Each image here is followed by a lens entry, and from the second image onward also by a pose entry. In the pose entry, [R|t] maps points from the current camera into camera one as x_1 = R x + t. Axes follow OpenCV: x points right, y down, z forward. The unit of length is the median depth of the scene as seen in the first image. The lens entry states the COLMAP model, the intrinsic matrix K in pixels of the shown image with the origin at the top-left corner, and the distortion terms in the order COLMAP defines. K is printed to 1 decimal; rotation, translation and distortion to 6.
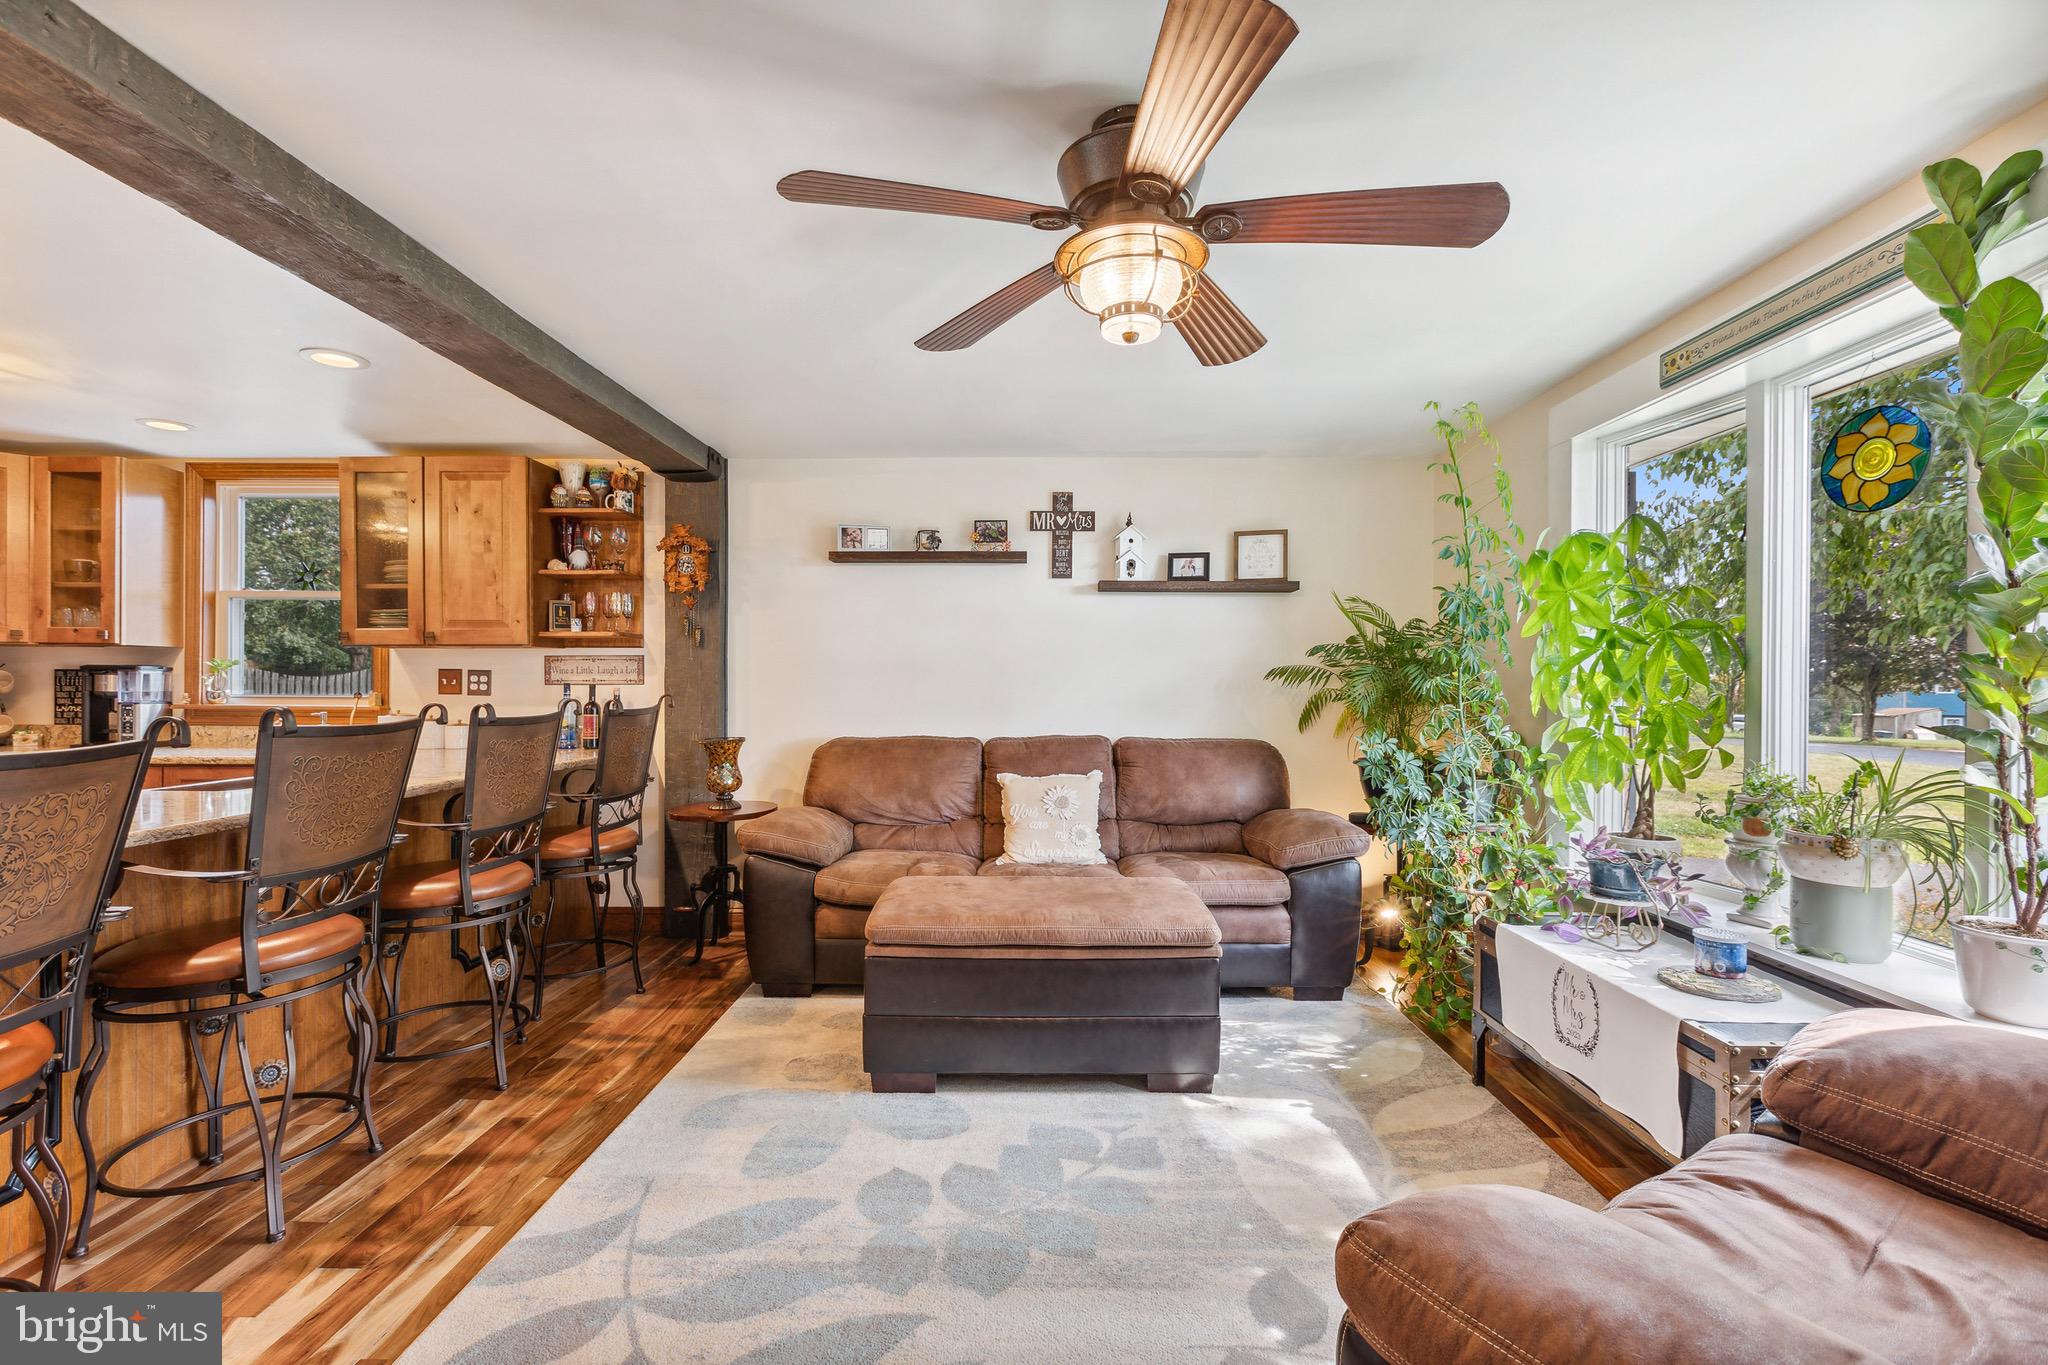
lens RADIAL K [[924.1, 0, 1026.8], [0, 924.1, 687.3], [0, 0, 1]] dist [0.001022, 0.000262]
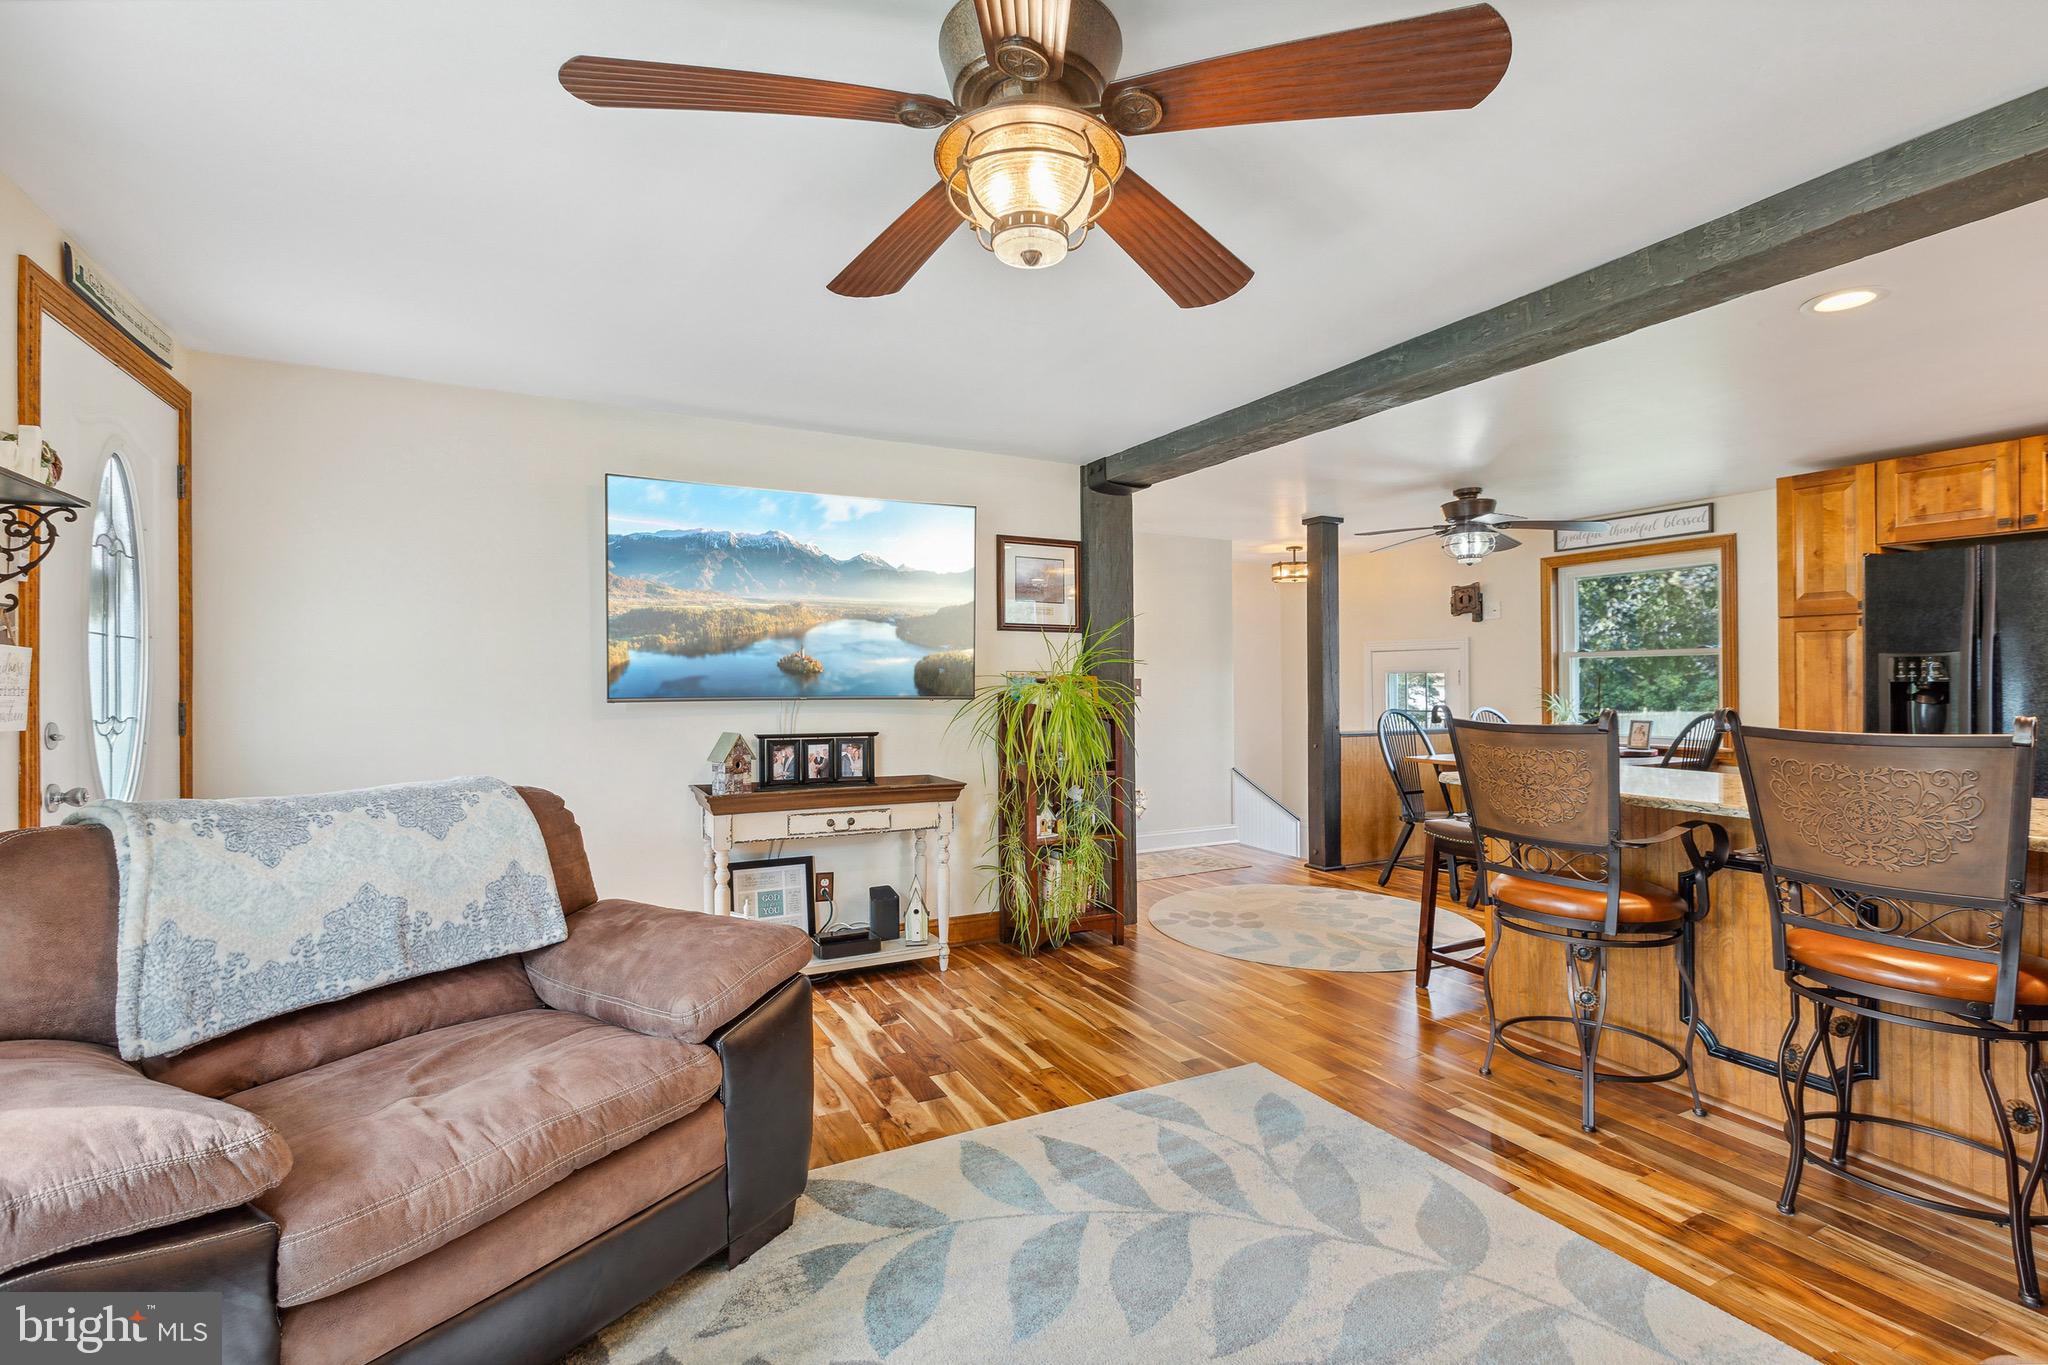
lens RADIAL K [[927.9, 0, 1023.7], [0, 927.9, 673.4], [0, 0, 1]] dist [0.002479, -0.000557]
pose [[-0.879140, -0.010589, -0.476446, 0.225653], [-0.008823, 0.999943, -0.005944, -0.002288], [0.476482, -0.001022, -0.879184, 0.736909]]
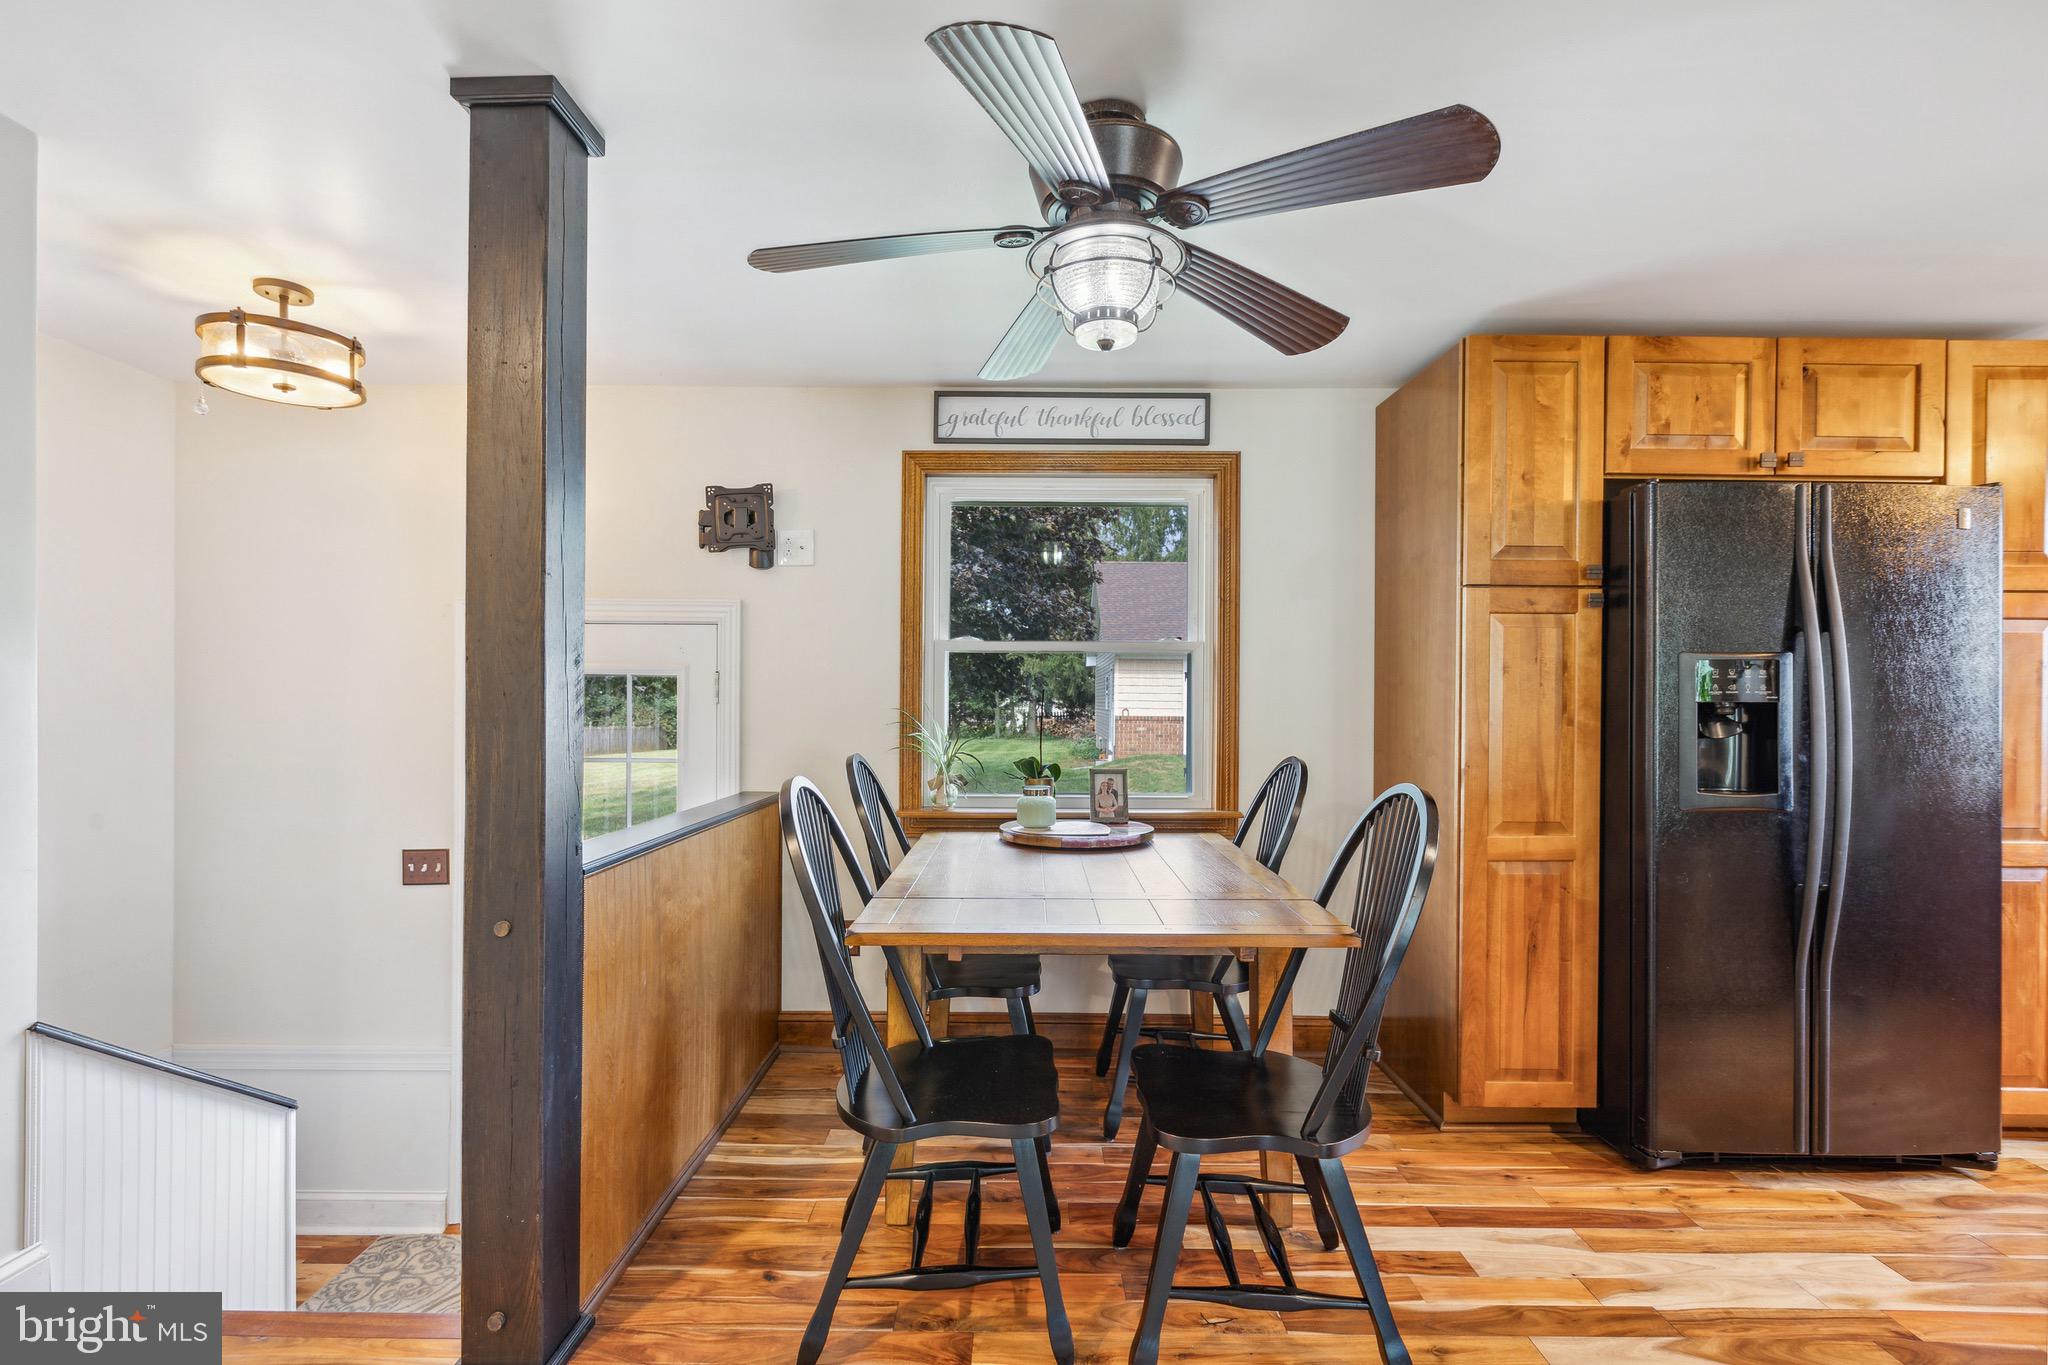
lens RADIAL K [[946.3, 0, 1018.6], [0, 946.3, 703.9], [0, 0, 1]] dist [0.001872, -0.000282]
pose [[0.012499, 0.000601, -0.999922, -0.466832], [-0.013479, 0.999909, 0.000432, -0.001083], [0.999831, 0.013473, 0.012506, -0.112433]]
